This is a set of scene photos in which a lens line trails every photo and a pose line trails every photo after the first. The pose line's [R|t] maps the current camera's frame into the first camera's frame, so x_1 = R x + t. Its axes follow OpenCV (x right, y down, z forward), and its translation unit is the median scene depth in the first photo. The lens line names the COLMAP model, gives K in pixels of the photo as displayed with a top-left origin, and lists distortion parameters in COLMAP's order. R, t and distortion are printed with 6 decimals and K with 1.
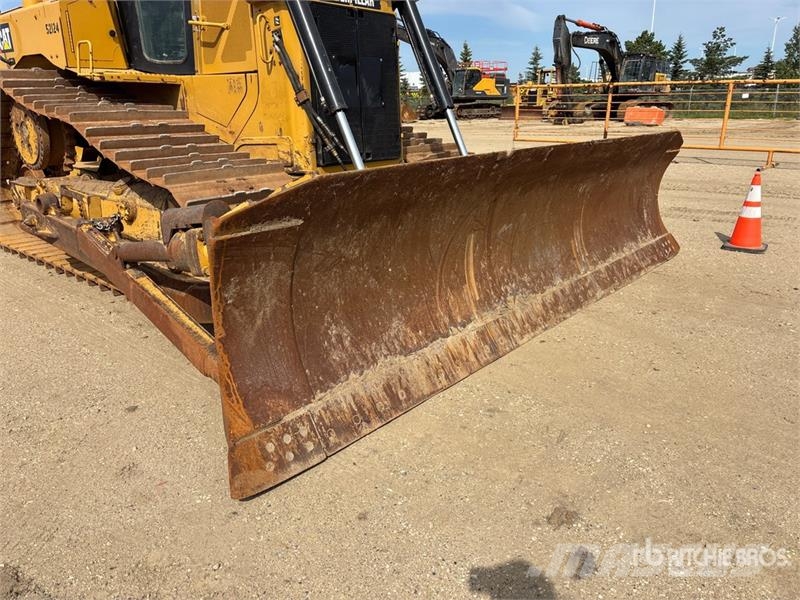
lens RADIAL K [[601.8, 0, 399.2], [0, 601.8, 317.9], [0, 0, 1]] dist [0.012012, -0.005606]
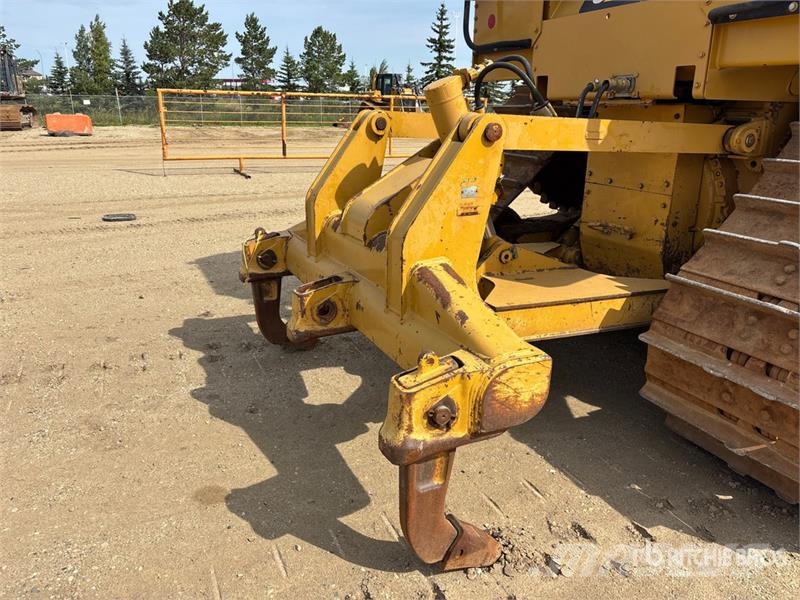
lens RADIAL K [[595.1, 0, 400.0], [0, 595.1, 300.0], [0, 0, 1]] dist [0.043228, -0.040692]
pose [[0.412064, -0.267099, 0.871127, -1.418772], [0.293908, 0.943927, 0.150395, -0.533350], [-0.862451, 0.194059, 0.467461, 1.466240]]
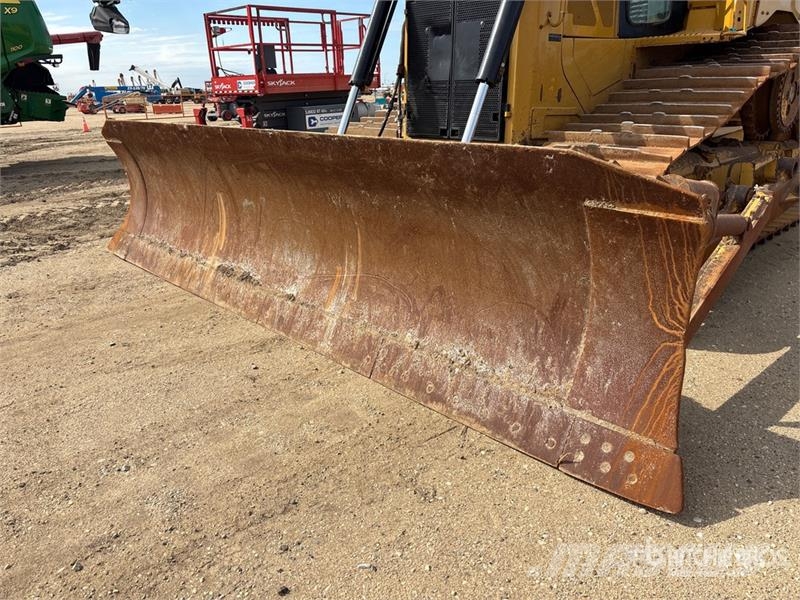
lens RADIAL K [[605.5, 0, 403.8], [0, 605.5, 301.1], [0, 0, 1]] dist [0.042961, -0.053101]
pose [[-0.106471, 0.348419, -0.931272, 0.955514], [-0.302611, 0.880813, 0.364137, -0.373681], [0.947149, 0.320583, 0.011654, 1.044070]]
